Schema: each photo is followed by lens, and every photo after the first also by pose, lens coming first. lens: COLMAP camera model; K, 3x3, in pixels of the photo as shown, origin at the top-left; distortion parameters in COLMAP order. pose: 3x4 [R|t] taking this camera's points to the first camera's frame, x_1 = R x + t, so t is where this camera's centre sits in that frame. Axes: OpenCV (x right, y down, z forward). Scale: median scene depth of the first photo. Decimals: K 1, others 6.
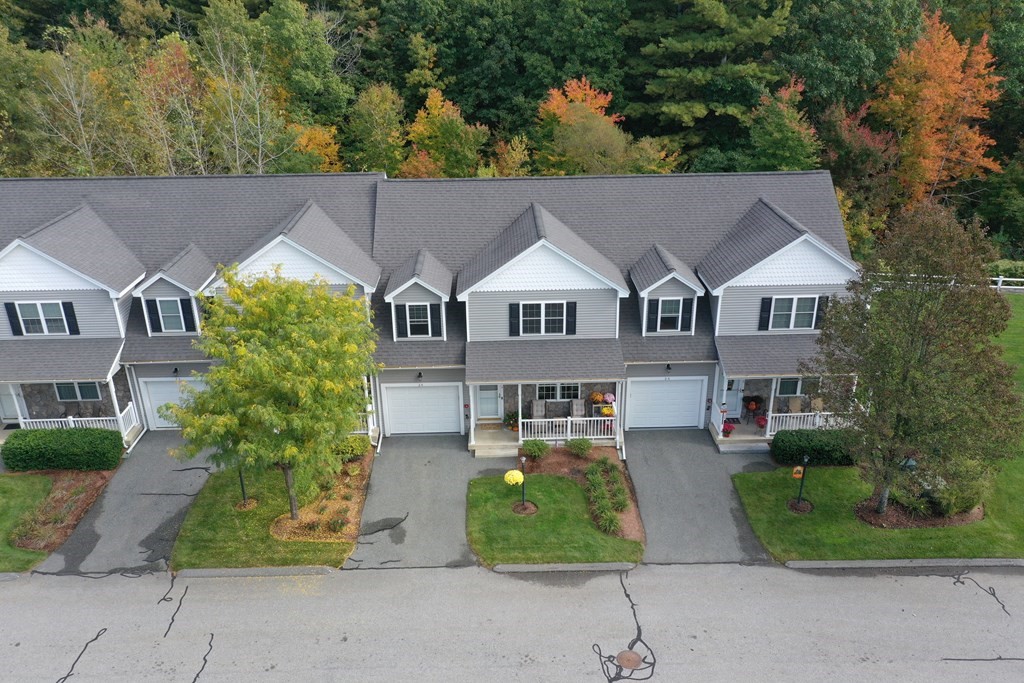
lens RADIAL K [[823.4, 0, 509.9], [0, 823.4, 337.8], [0, 0, 1]] dist [-0.004200, -0.002732]
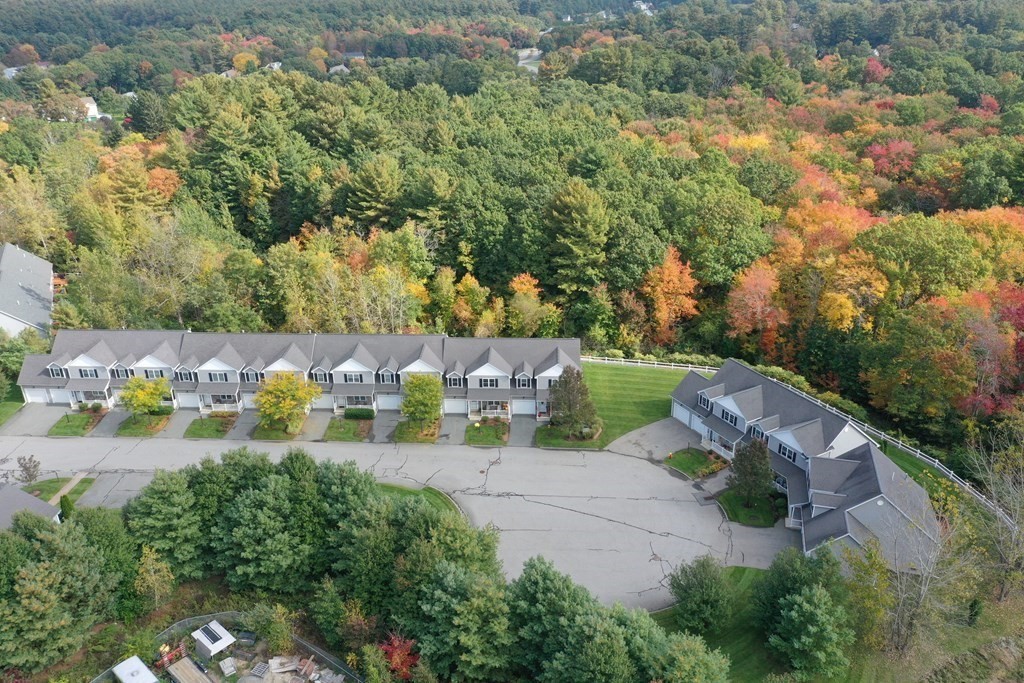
lens RADIAL K [[823.4, 0, 512.7], [0, 823.4, 344.2], [0, 0, 1]] dist [-0.004200, -0.002732]
pose [[0.997362, 0.030822, -0.065712, 0.376230], [-0.029014, 0.999179, 0.028286, -0.298050], [0.066530, -0.026305, 0.997438, -2.599149]]
